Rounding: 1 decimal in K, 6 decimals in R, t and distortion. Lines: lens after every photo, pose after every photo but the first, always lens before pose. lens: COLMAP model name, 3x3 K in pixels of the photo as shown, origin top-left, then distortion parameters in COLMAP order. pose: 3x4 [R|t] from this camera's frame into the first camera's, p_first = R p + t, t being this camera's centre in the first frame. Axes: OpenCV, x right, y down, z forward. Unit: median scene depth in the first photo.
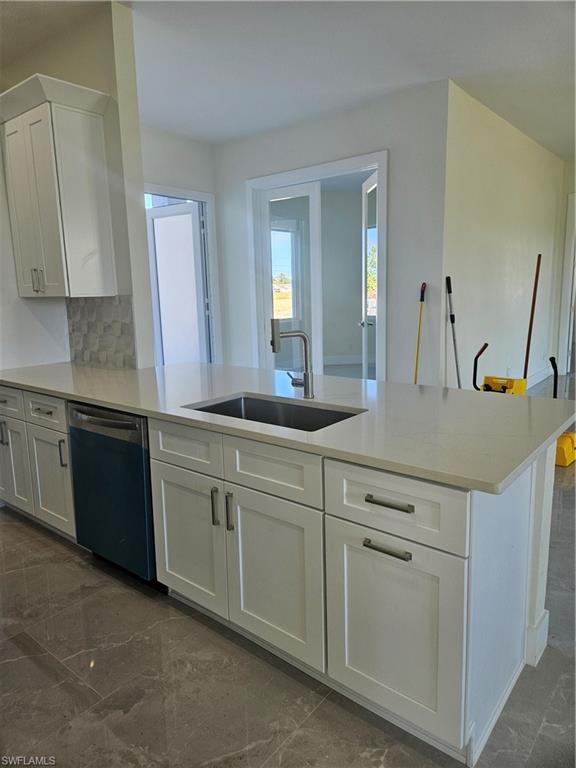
lens RADIAL K [[508.4, 0, 276.3], [0, 508.4, 377.4], [0, 0, 1]] dist [0.085650, -0.062280]
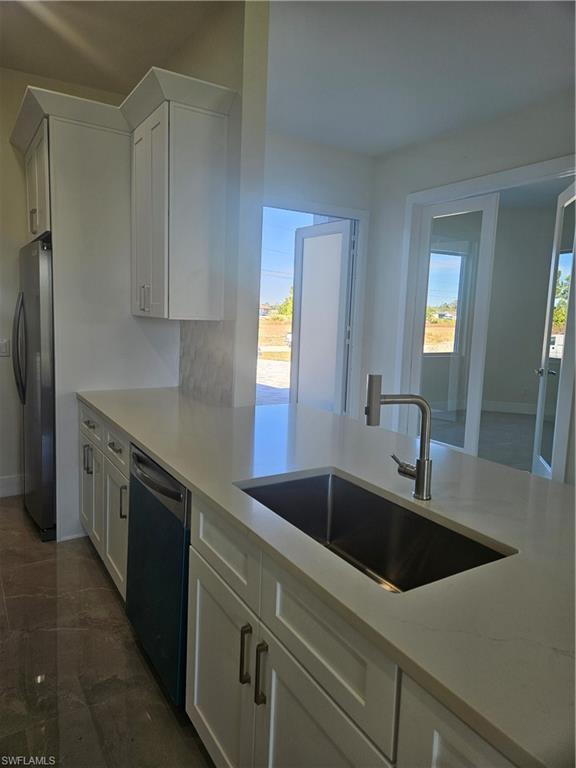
lens RADIAL K [[508.4, 0, 276.3], [0, 508.4, 377.4], [0, 0, 1]] dist [0.085650, -0.062280]
pose [[0.946831, 0.100354, -0.305680, 0.051213], [-0.113343, 0.993241, -0.024997, -0.052976], [0.301106, 0.058315, 0.951806, 0.216866]]
